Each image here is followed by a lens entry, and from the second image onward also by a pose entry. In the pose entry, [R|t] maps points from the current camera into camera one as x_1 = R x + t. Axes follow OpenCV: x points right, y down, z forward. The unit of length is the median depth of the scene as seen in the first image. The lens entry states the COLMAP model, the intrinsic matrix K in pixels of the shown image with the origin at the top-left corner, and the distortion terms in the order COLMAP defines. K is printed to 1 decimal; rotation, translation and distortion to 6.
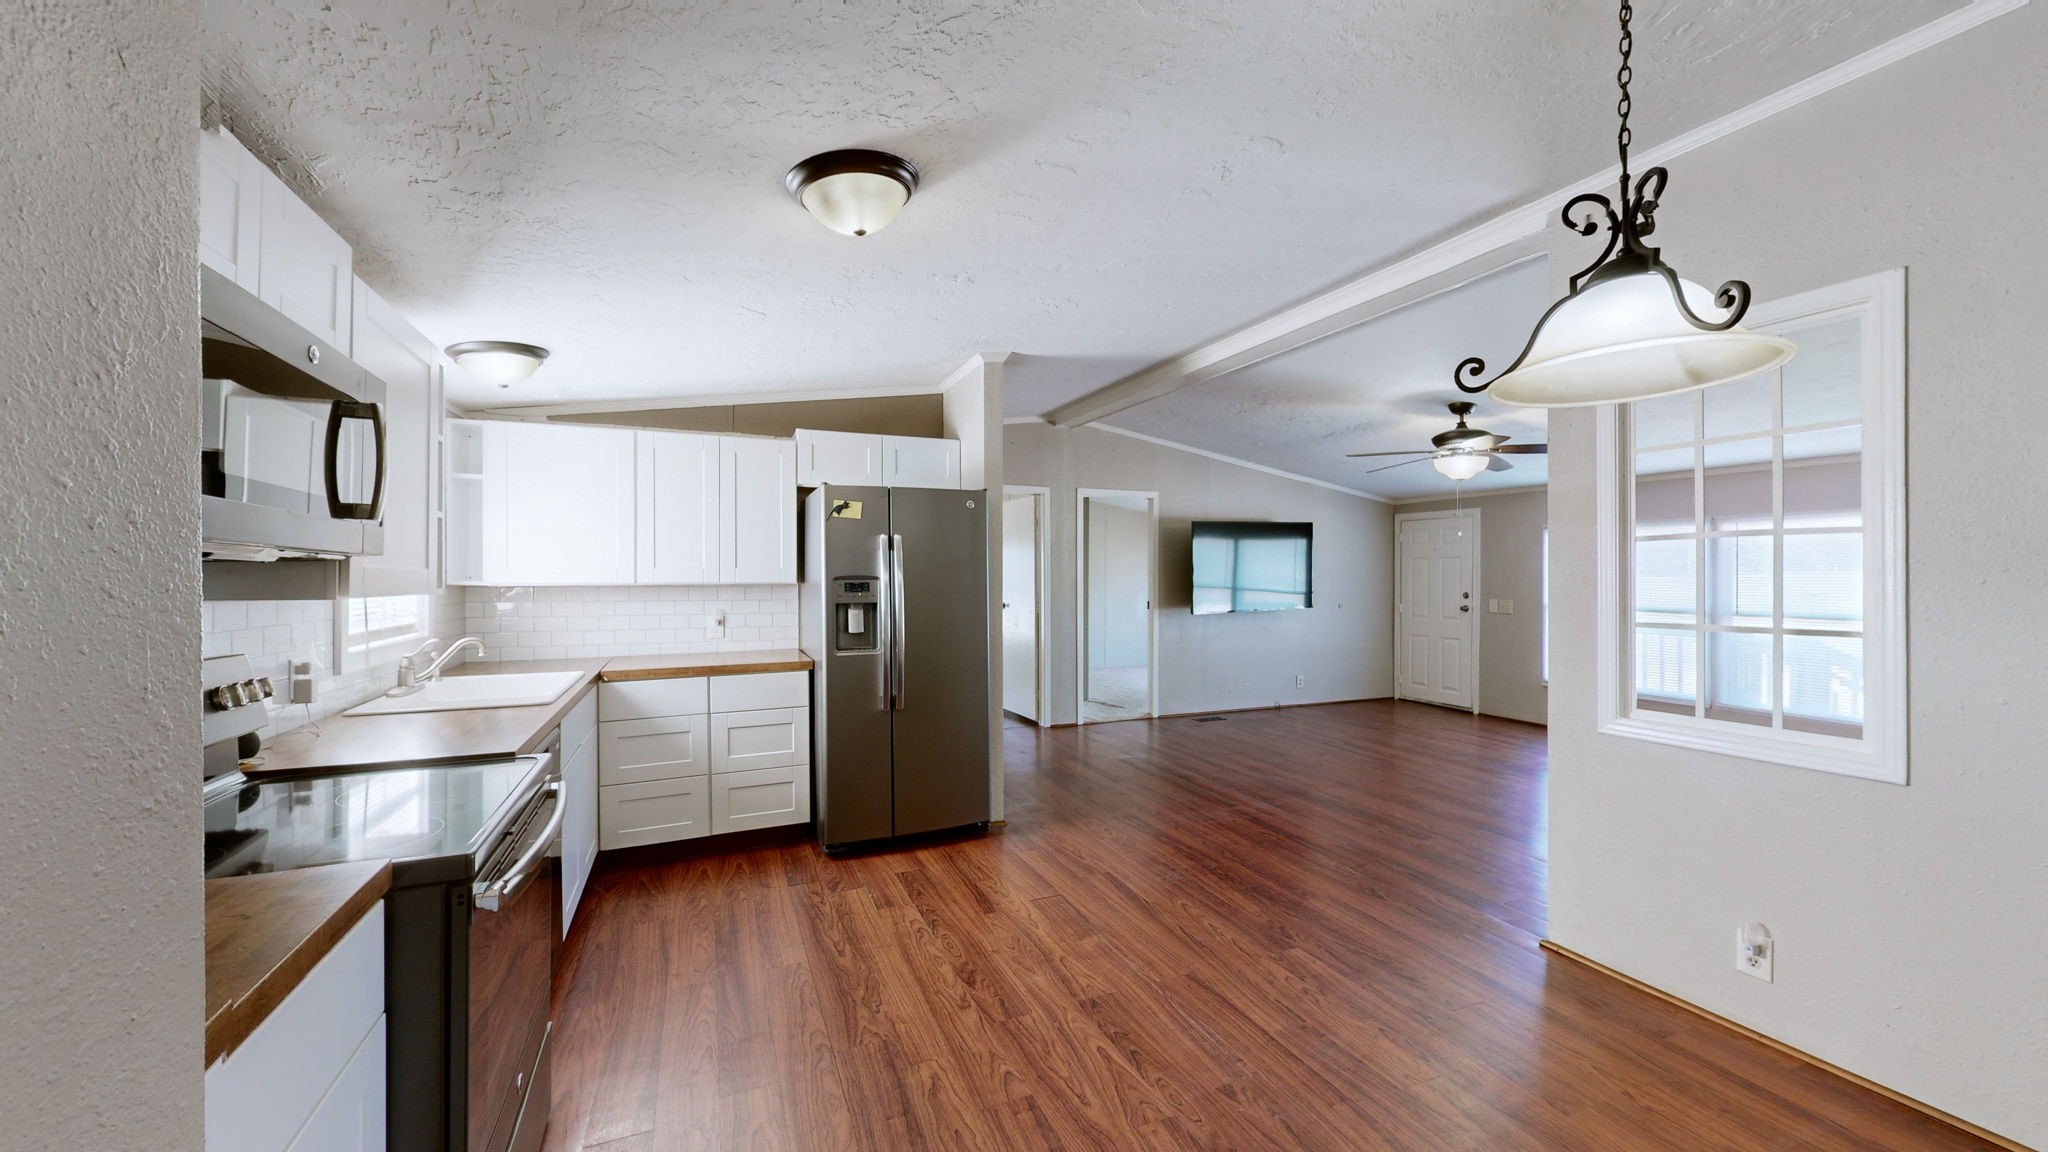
lens RADIAL K [[749.2, 0, 1029.6], [0, 749.2, 575.8], [0, 0, 1]] dist [0.000445, -0.000455]
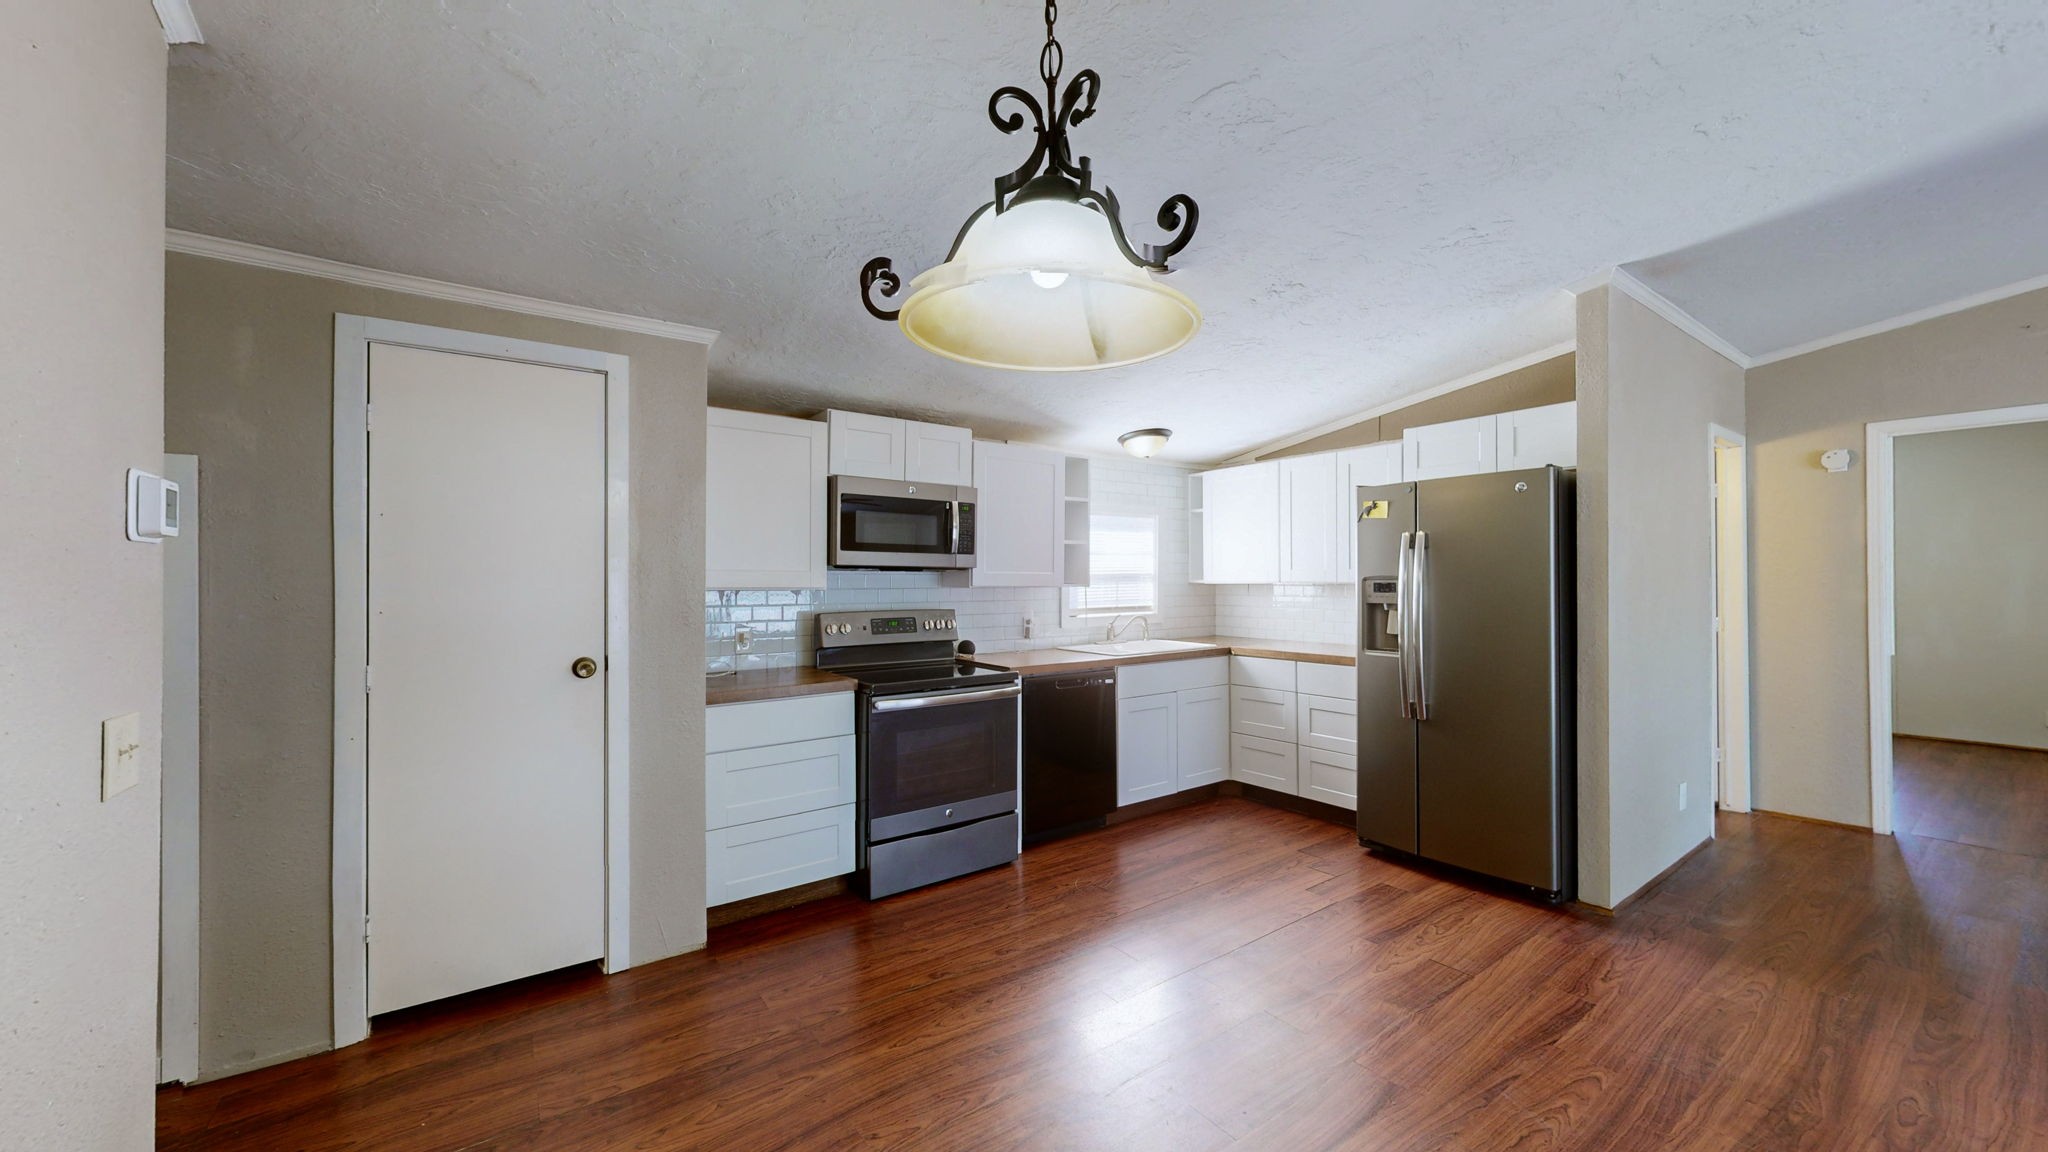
lens RADIAL K [[749.2, 0, 1027.7], [0, 749.2, 588.6], [0, 0, 1]] dist [0.000445, -0.000455]
pose [[0.225437, 0.016044, -0.974126, 0.643180], [0.001784, 0.999856, 0.016881, -0.001287], [0.974256, -0.005544, 0.225376, 0.329536]]
